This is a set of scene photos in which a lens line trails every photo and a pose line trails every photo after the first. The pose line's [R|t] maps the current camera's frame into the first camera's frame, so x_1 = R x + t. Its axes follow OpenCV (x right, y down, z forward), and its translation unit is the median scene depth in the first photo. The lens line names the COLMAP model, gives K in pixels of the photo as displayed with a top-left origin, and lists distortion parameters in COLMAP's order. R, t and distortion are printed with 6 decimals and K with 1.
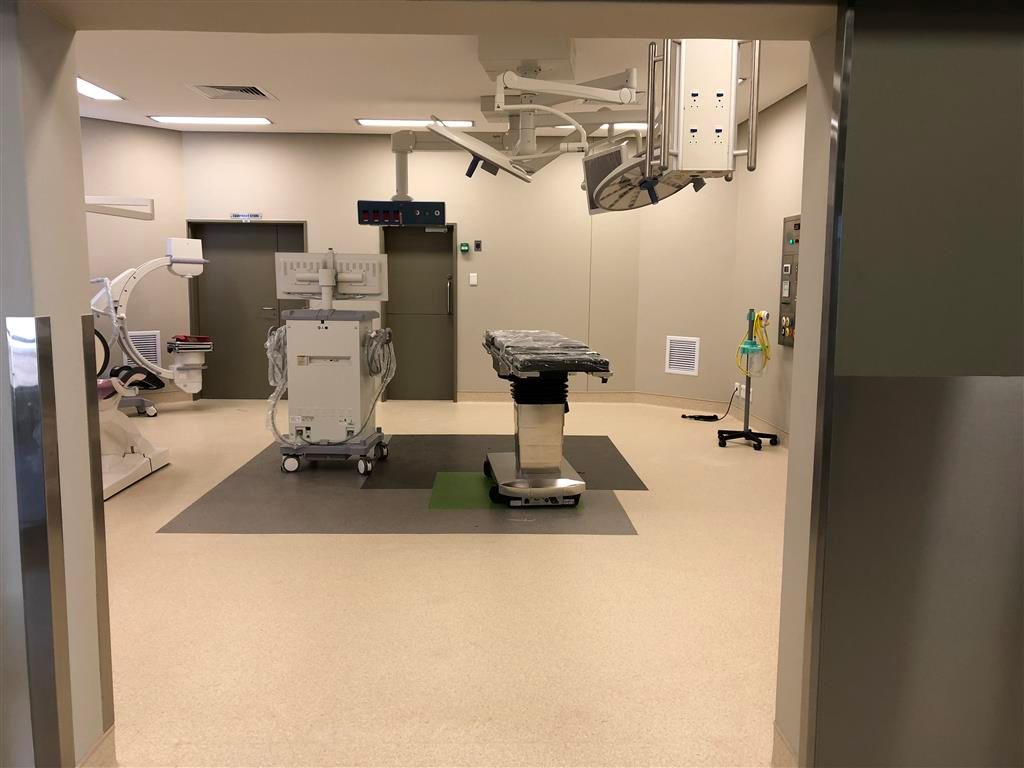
lens RADIAL K [[828.6, 0, 512.0], [0, 828.6, 384.0], [0, 0, 1]] dist [0.005435, 0.002536]
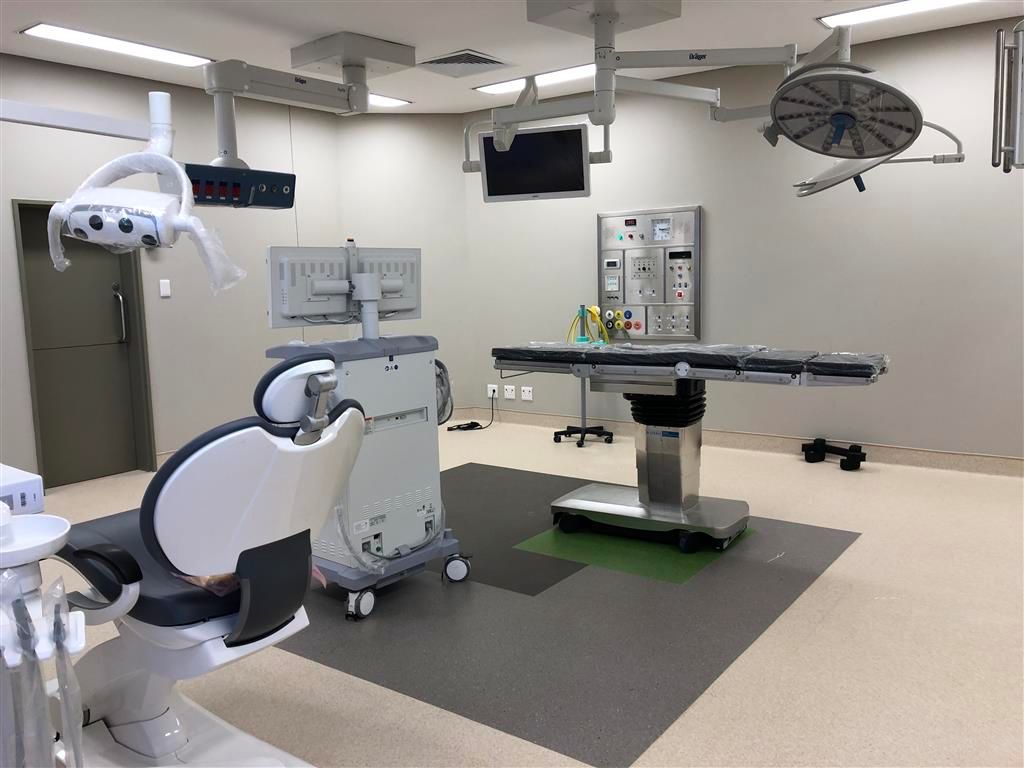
lens RADIAL K [[828.6, 0, 512.0], [0, 828.6, 384.0], [0, 0, 1]] dist [0.005435, 0.002536]
pose [[0.622306, -0.128341, 0.772181, -0.635582], [0.128889, 0.989803, 0.060638, -0.080128], [-0.772090, 0.061790, 0.632503, 0.529794]]
